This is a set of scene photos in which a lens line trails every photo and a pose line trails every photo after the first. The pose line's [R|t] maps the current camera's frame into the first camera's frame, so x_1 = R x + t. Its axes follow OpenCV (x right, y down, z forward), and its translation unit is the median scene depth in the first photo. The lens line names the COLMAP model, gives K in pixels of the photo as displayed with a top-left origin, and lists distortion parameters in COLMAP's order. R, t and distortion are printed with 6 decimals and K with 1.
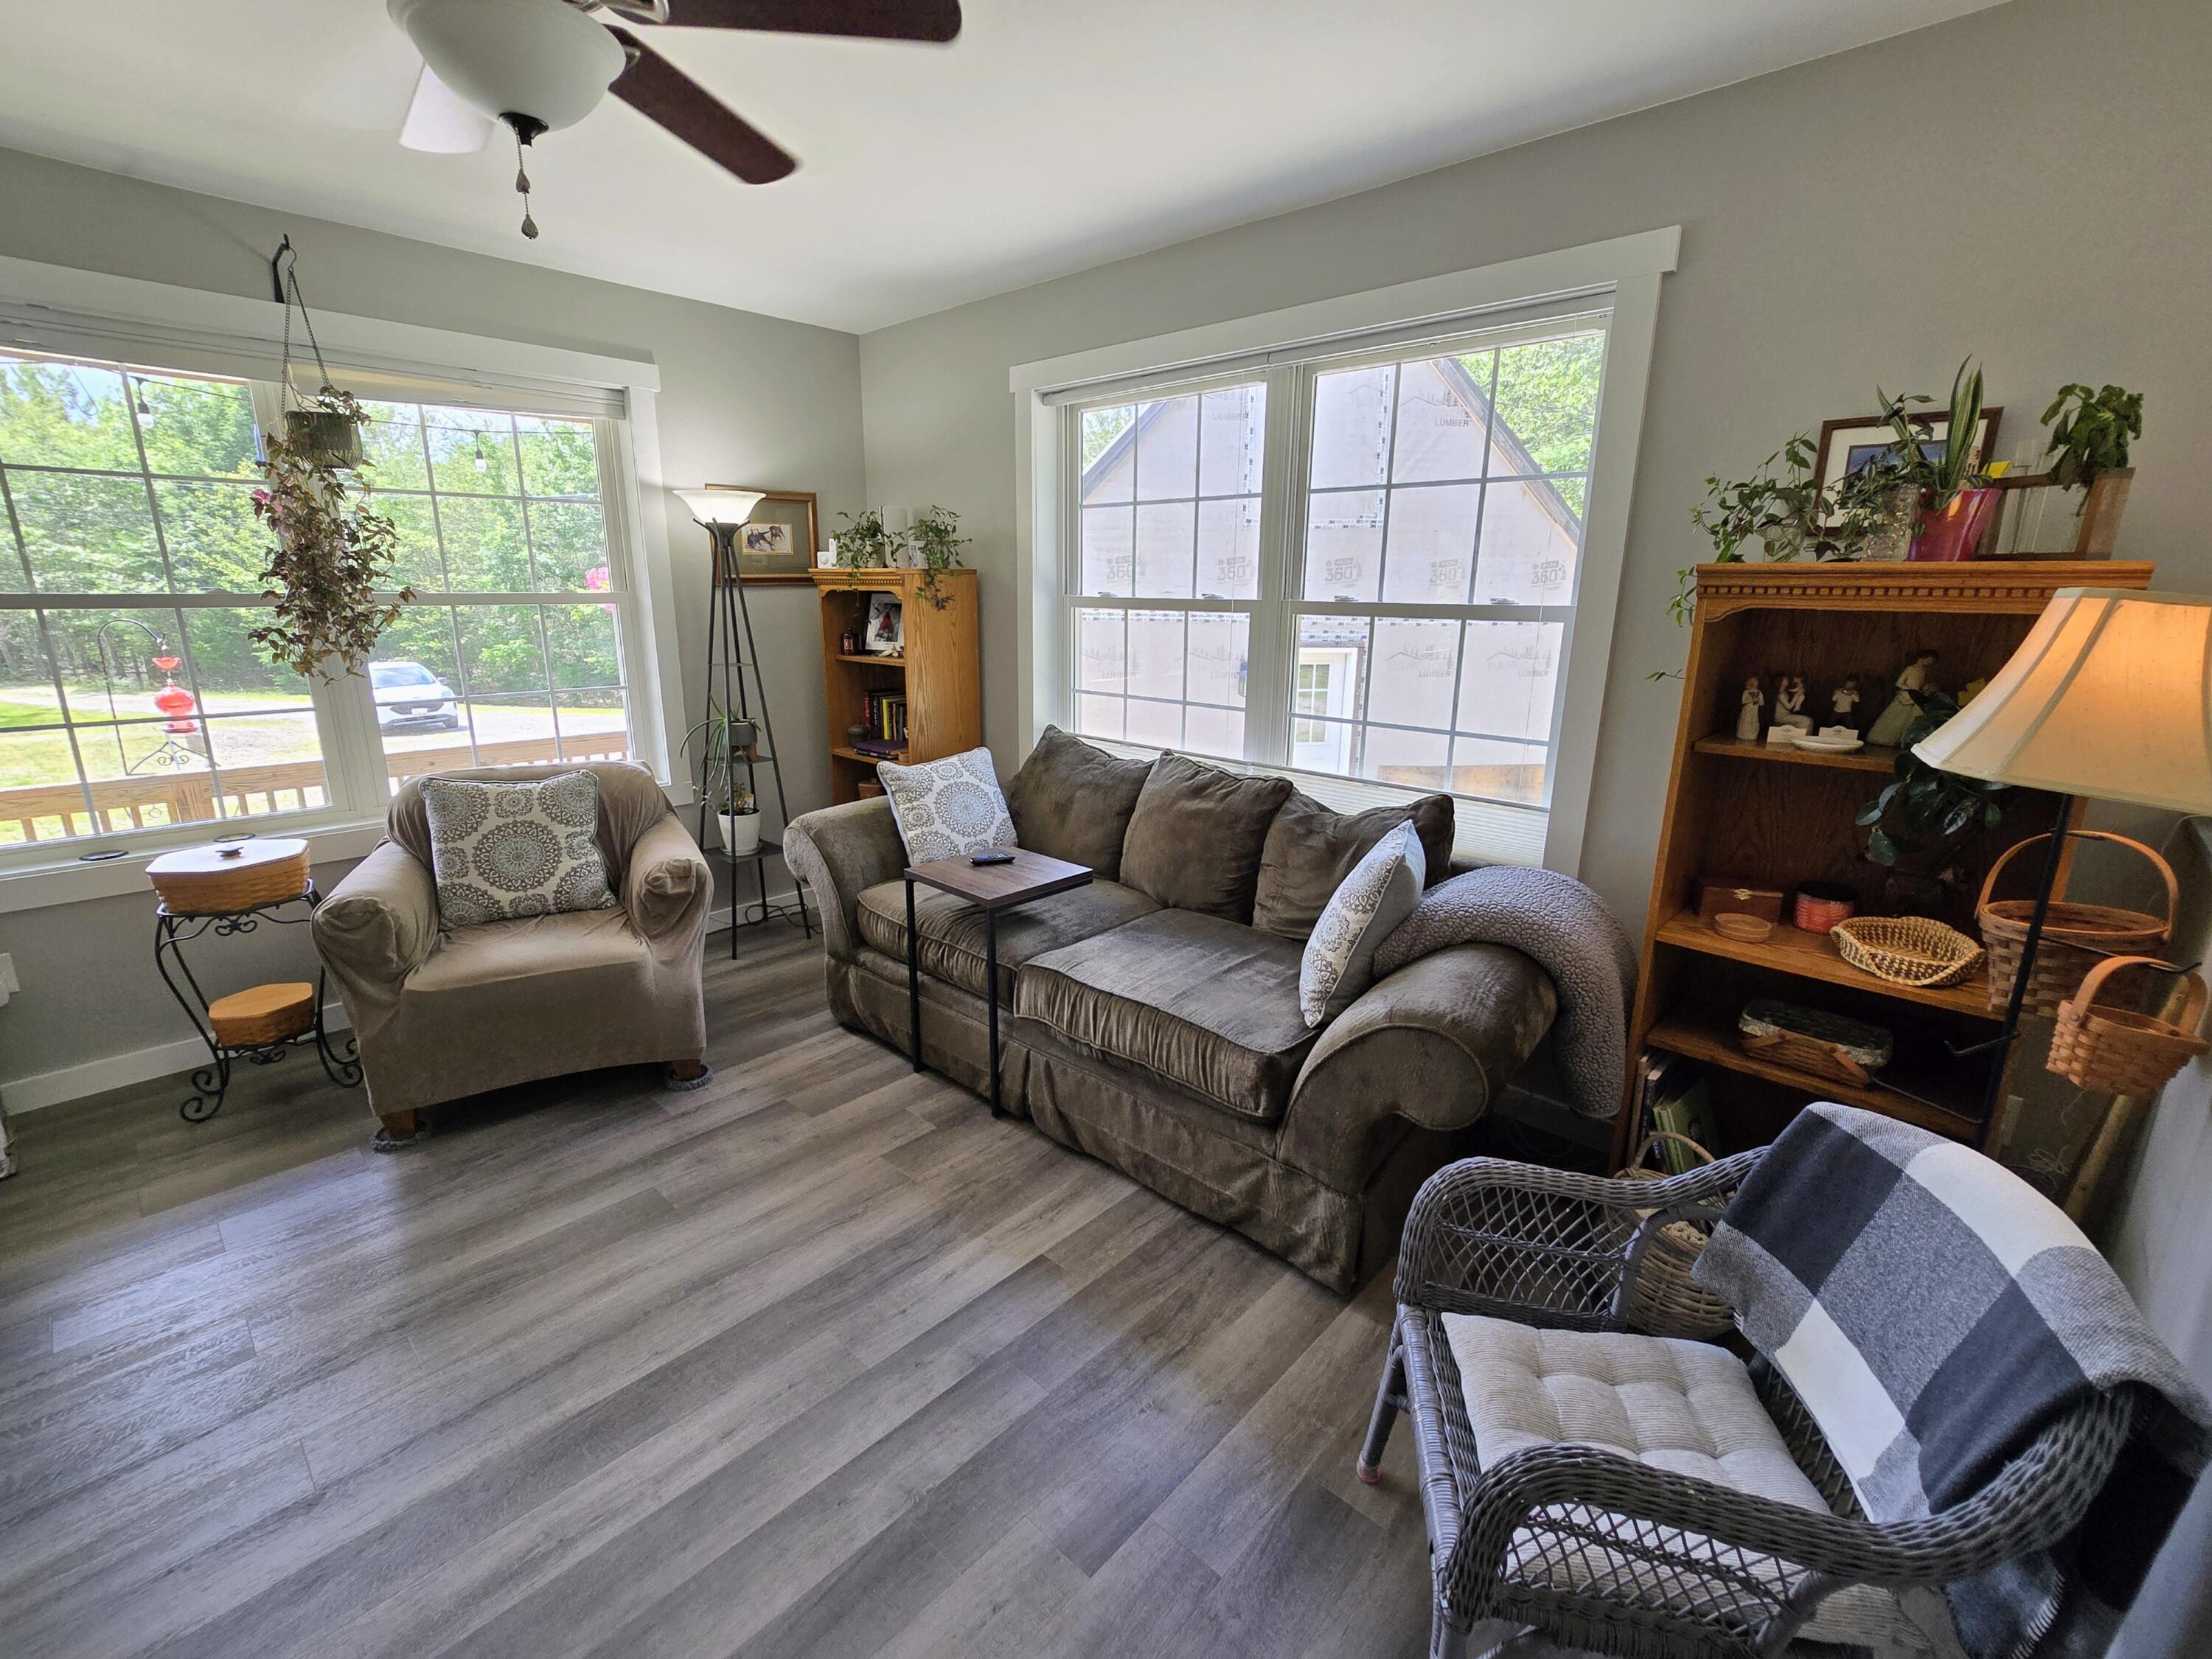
lens RADIAL K [[971.8, 0, 1093.4], [0, 971.8, 829.2], [0, 0, 1]] dist [0.011589, 0.000107]
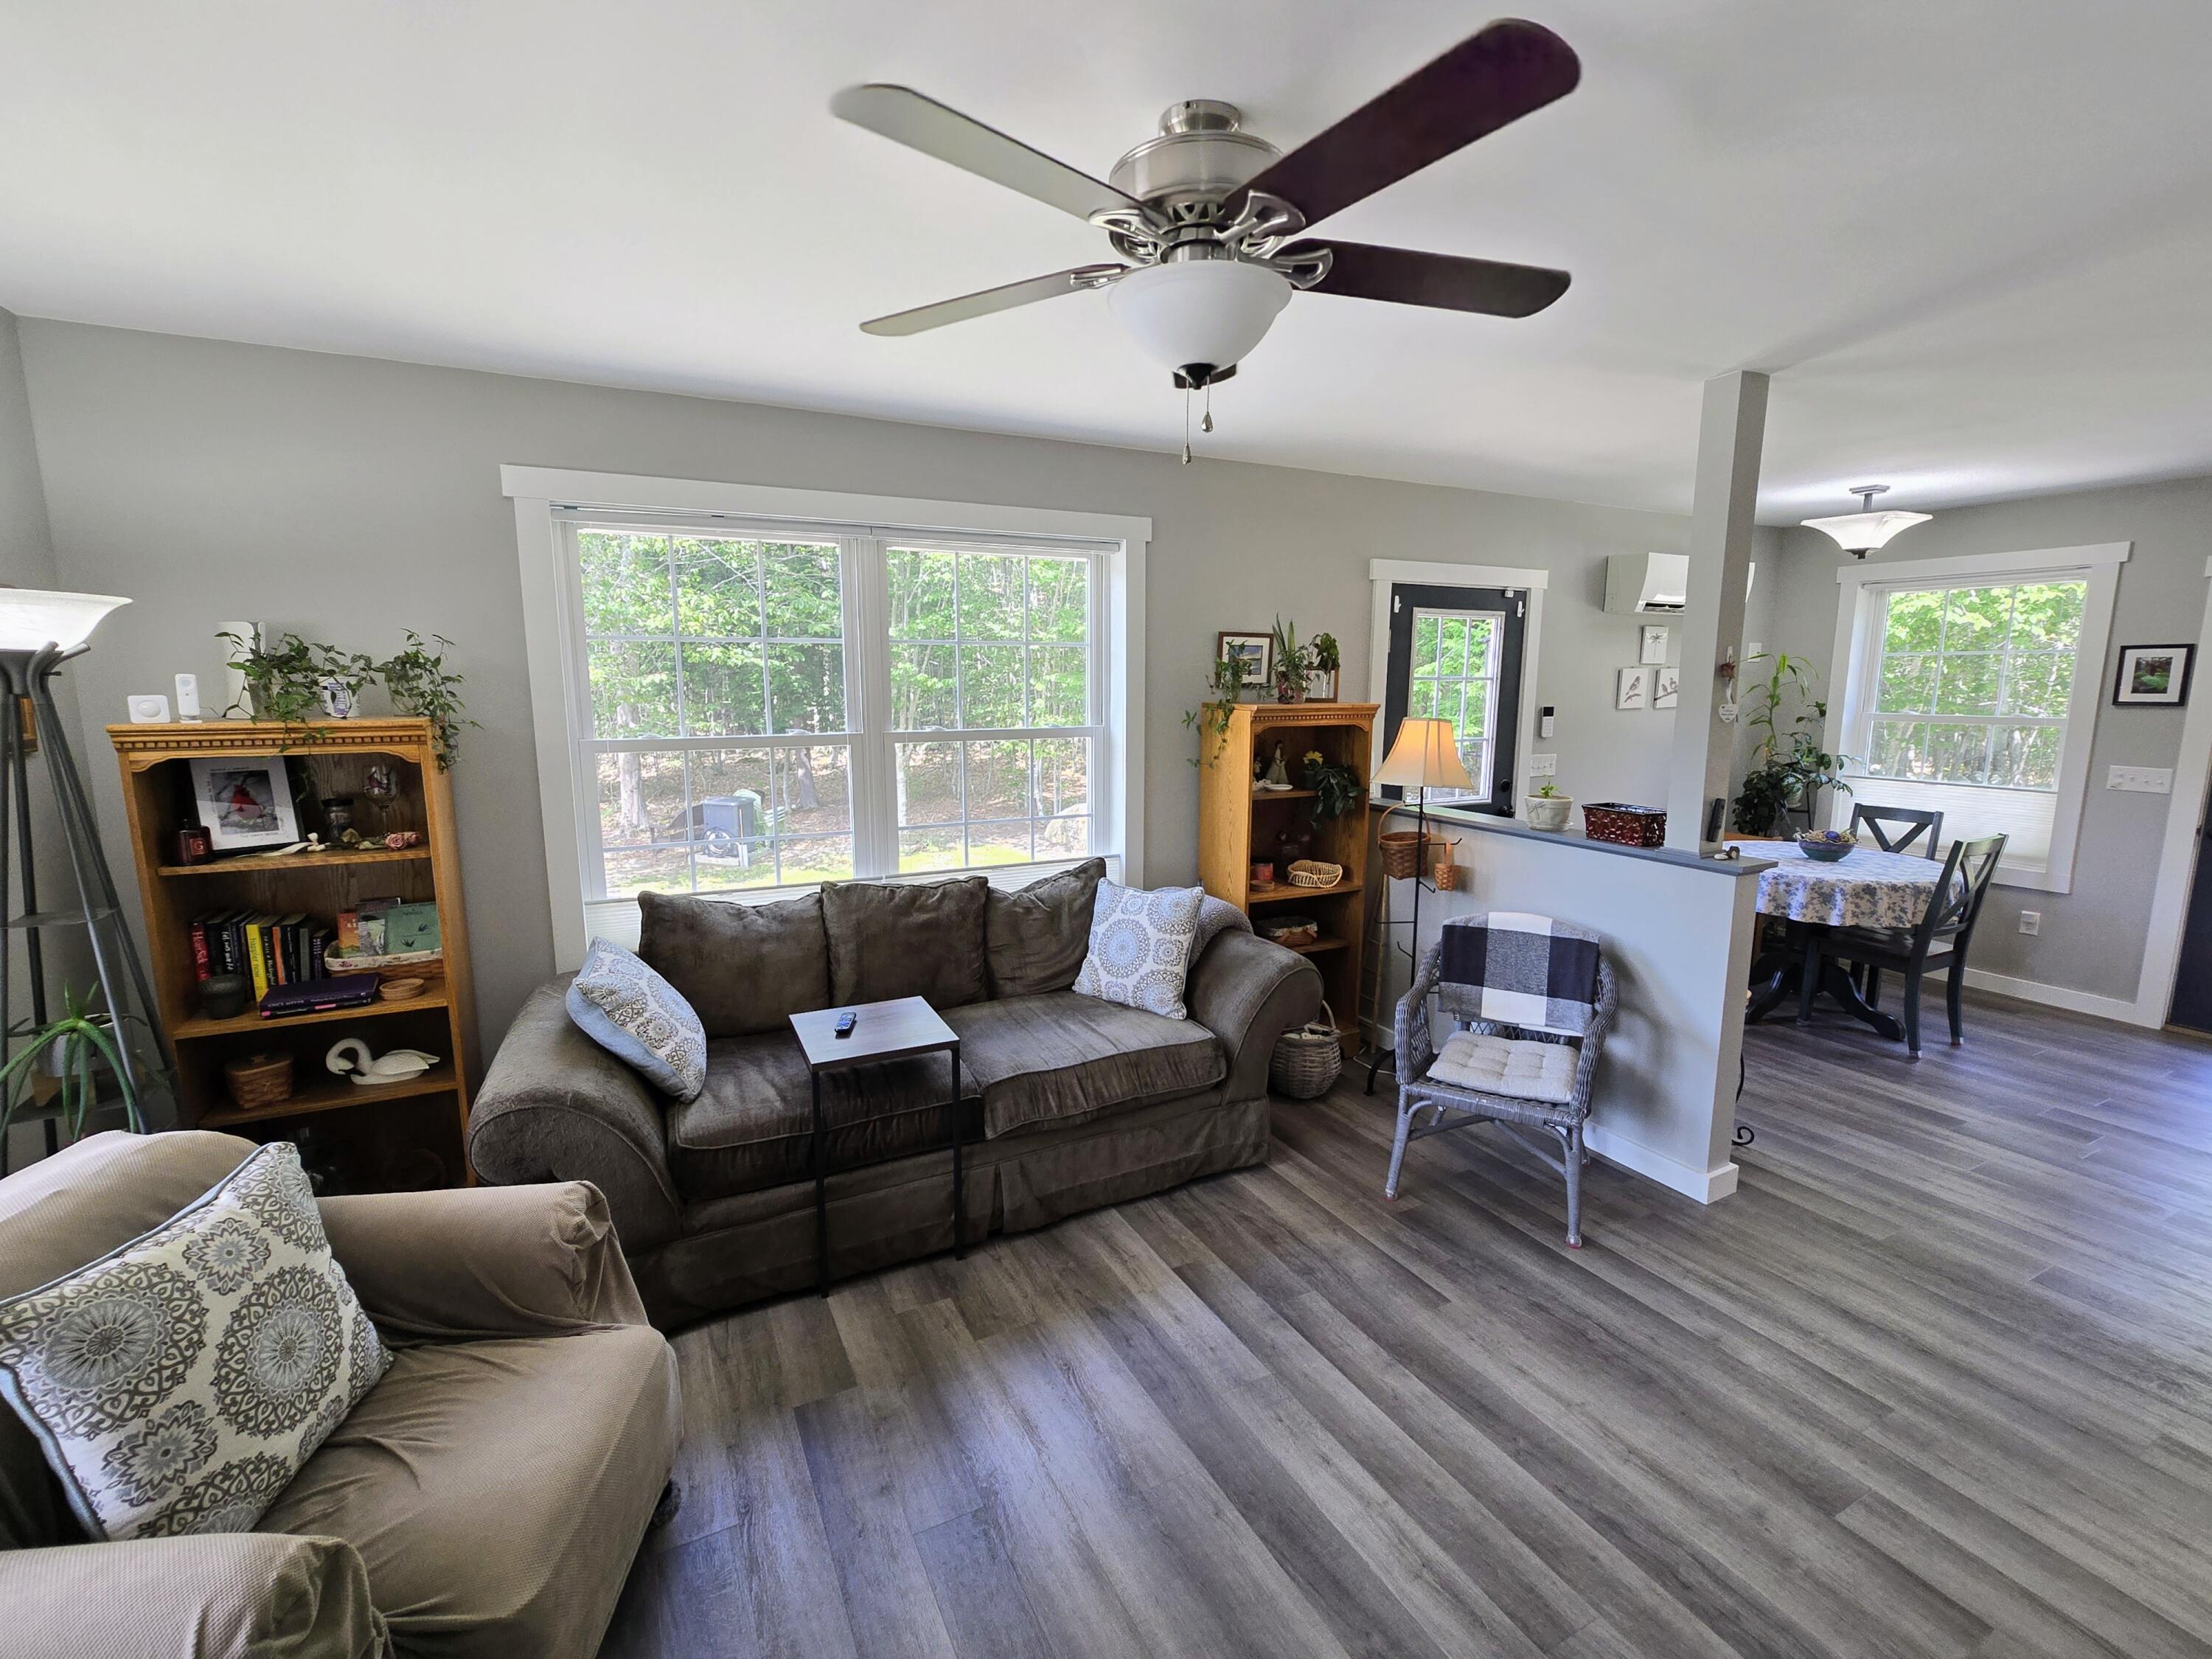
lens RADIAL K [[971.8, 0, 1093.4], [0, 971.8, 829.2], [0, 0, 1]] dist [0.011589, 0.000107]
pose [[0.340474, -0.155758, 0.927263, -0.915638], [0.236016, 0.968767, 0.076069, -0.175030], [-0.910150, 0.192950, 0.366601, 0.428476]]
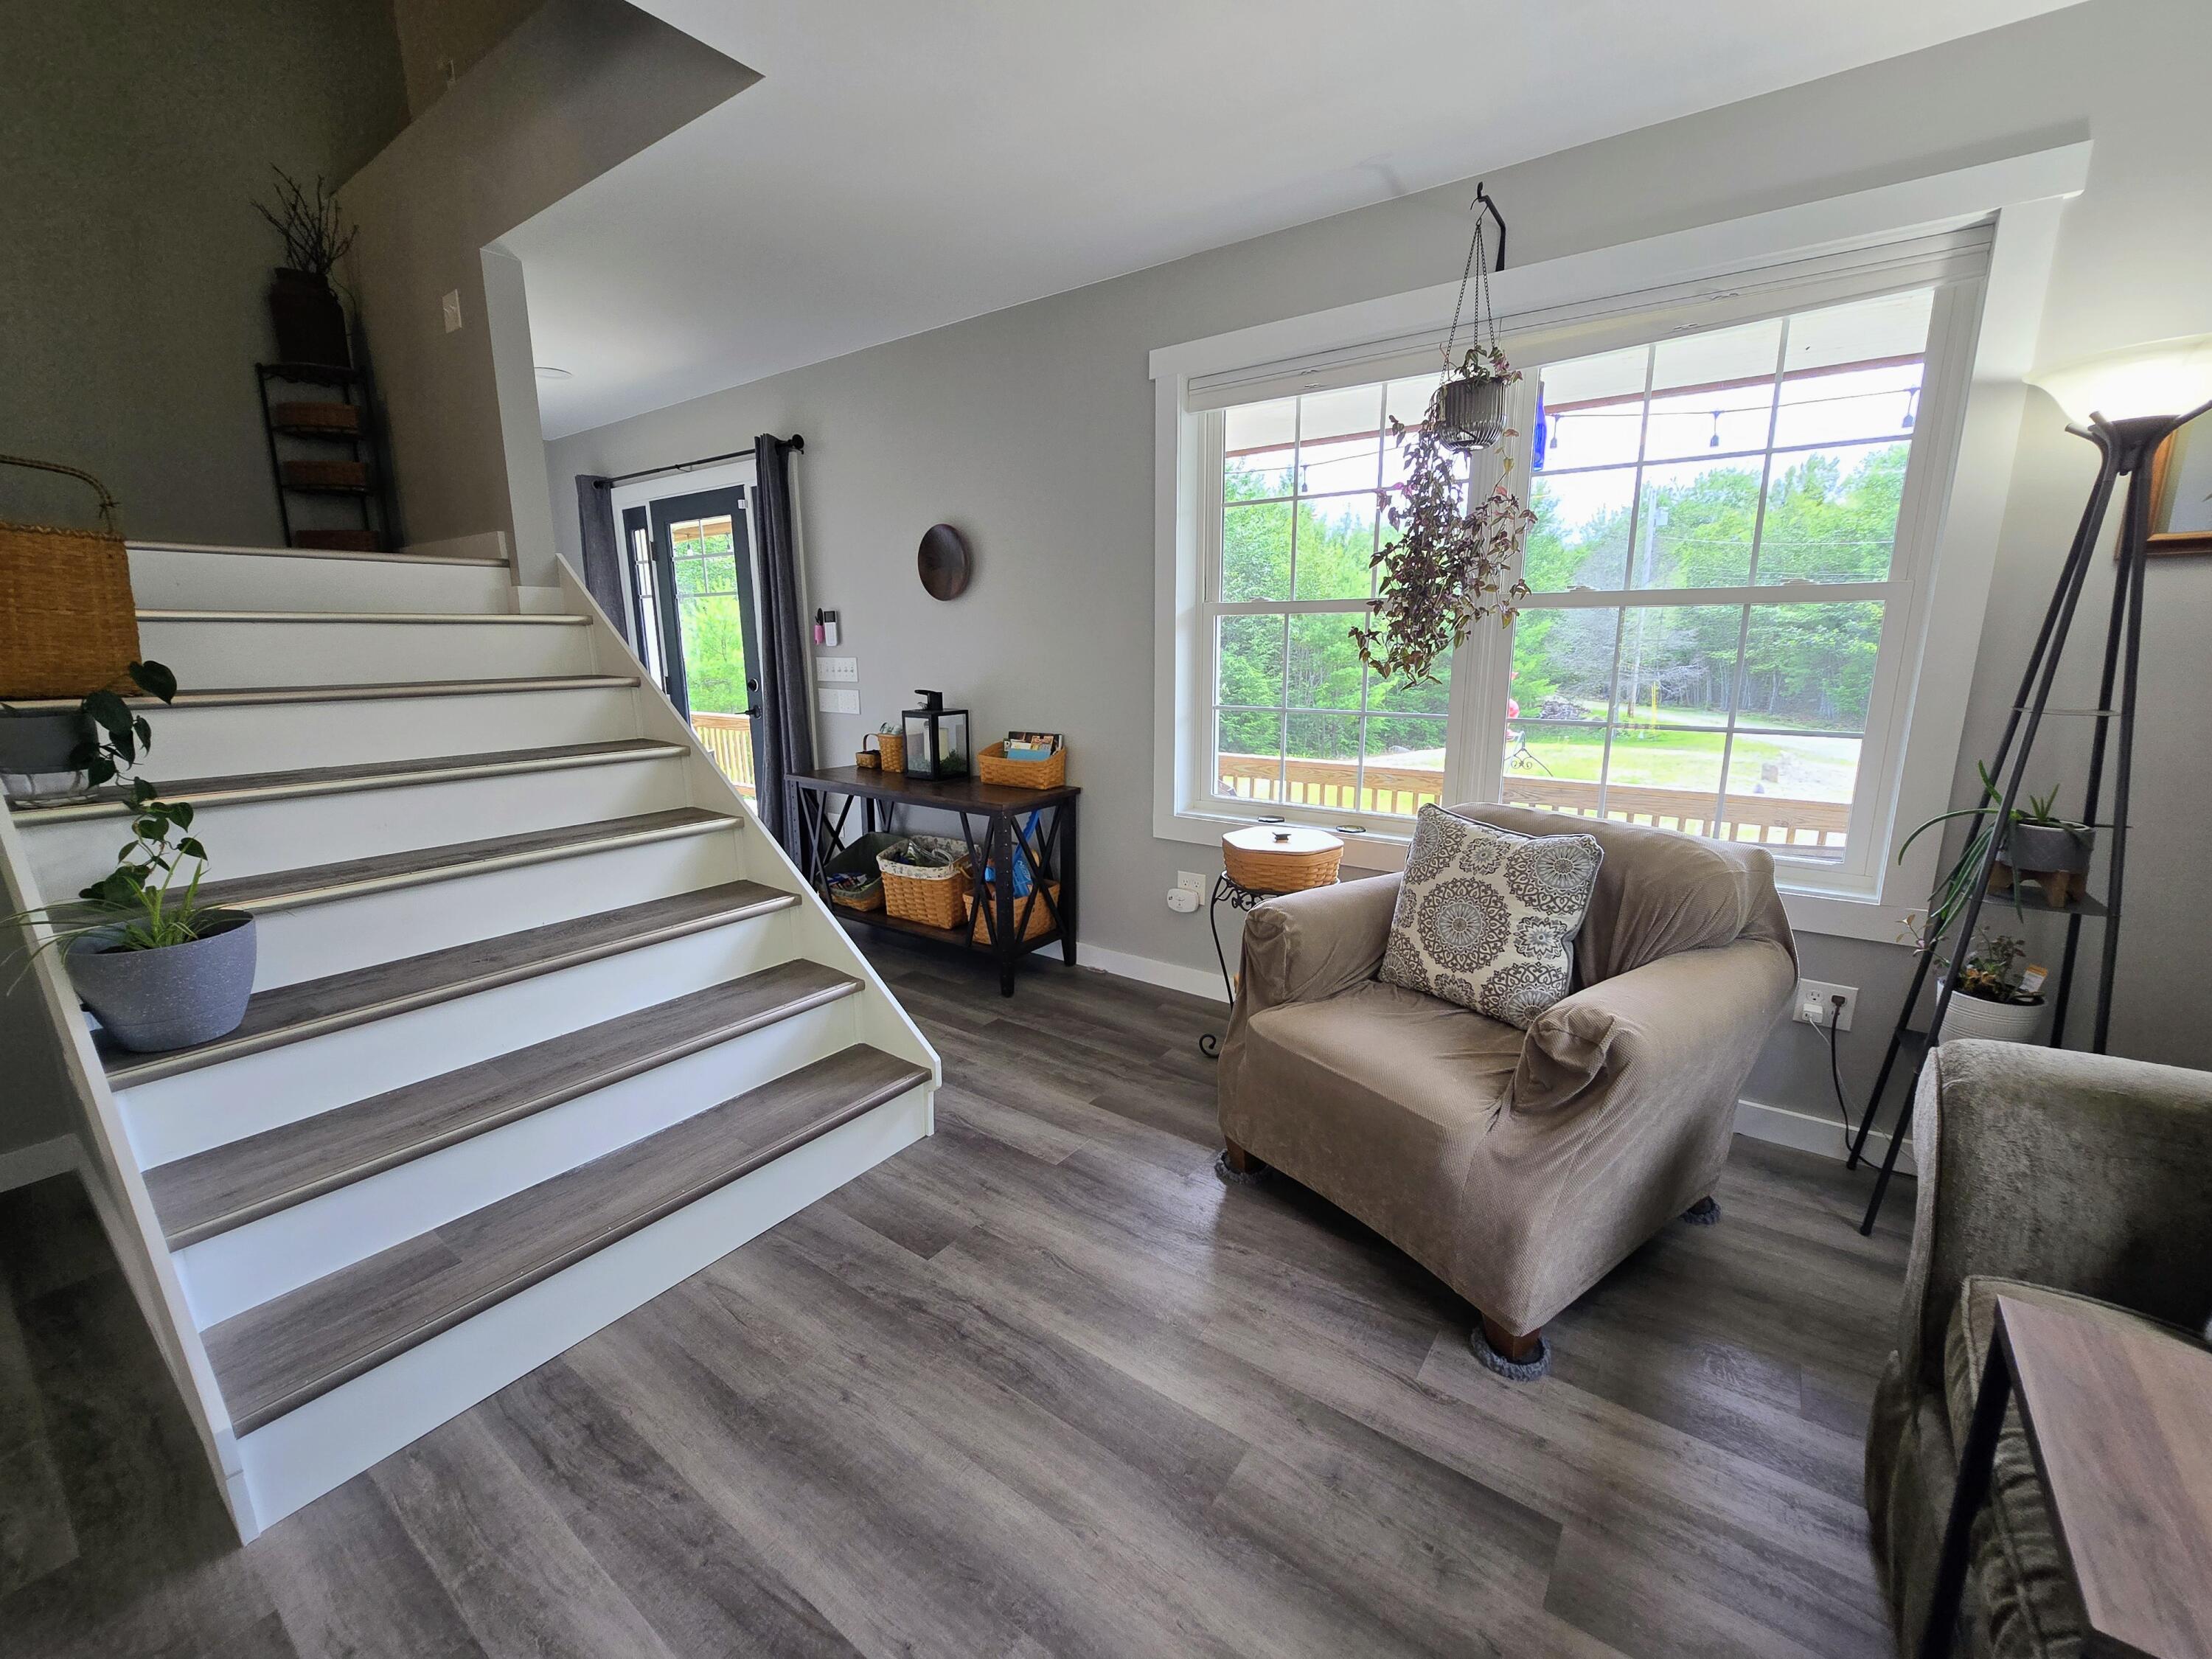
lens RADIAL K [[907.5, 0, 1106.0], [0, 907.5, 829.5], [0, 0, 1]] dist [-0.002512, -0.000194]
pose [[0.125064, 0.199164, -0.971953, 0.045655], [-0.236770, 0.957331, 0.165702, -0.099185], [0.963483, 0.209406, 0.166883, 0.638457]]
